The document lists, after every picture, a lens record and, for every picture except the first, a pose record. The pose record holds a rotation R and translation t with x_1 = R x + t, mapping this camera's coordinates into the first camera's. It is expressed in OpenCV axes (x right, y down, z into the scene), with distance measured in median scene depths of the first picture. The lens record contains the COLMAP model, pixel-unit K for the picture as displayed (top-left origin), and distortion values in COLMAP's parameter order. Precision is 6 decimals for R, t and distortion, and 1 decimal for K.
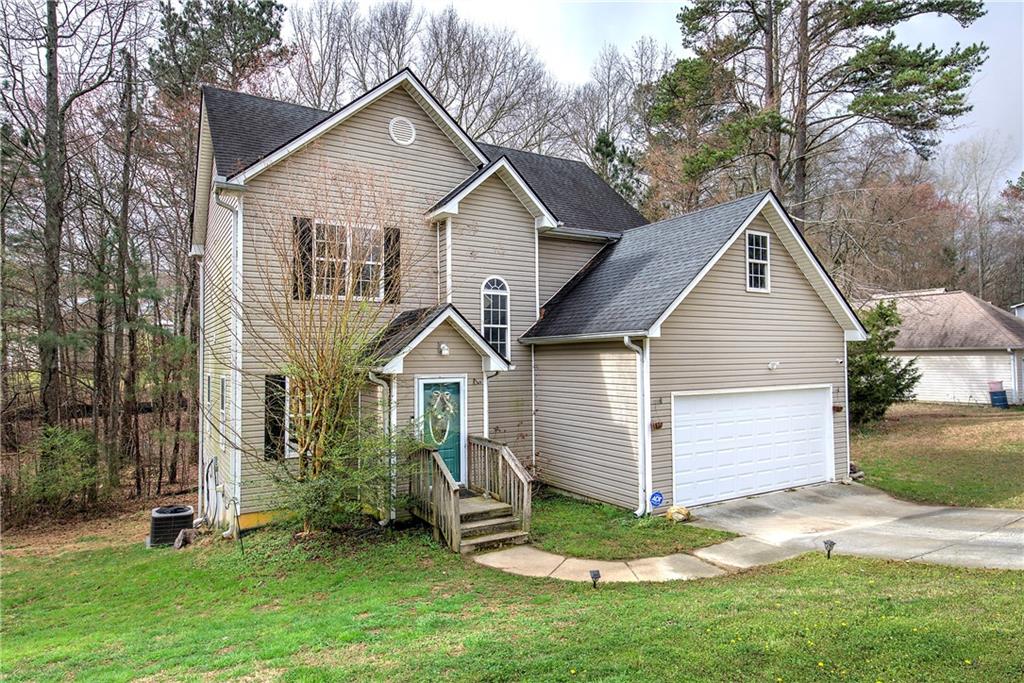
lens RADIAL K [[615.7, 0, 512.0], [0, 615.7, 341.5], [0, 0, 1]] dist [0.006715, 0.001244]
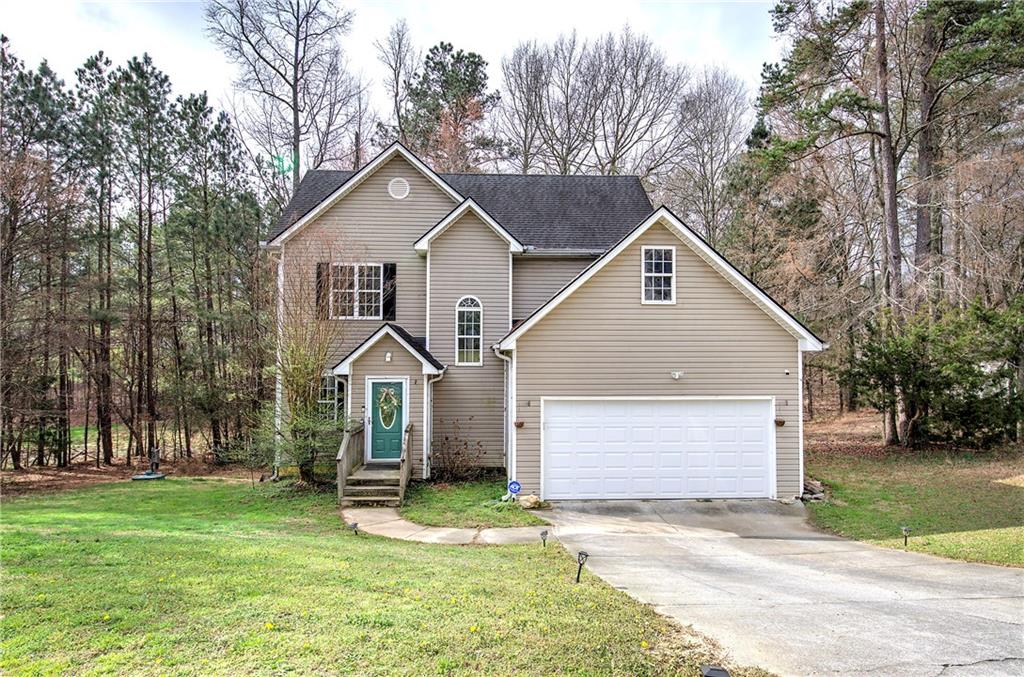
lens RADIAL K [[603.5, 0, 512.0], [0, 603.5, 338.5], [0, 0, 1]] dist [0.003990, 0.001157]
pose [[0.876678, -0.002344, -0.481072, 0.669676], [0.003626, 0.999992, 0.001736, -0.025161], [0.481064, -0.003267, 0.876679, -0.008445]]
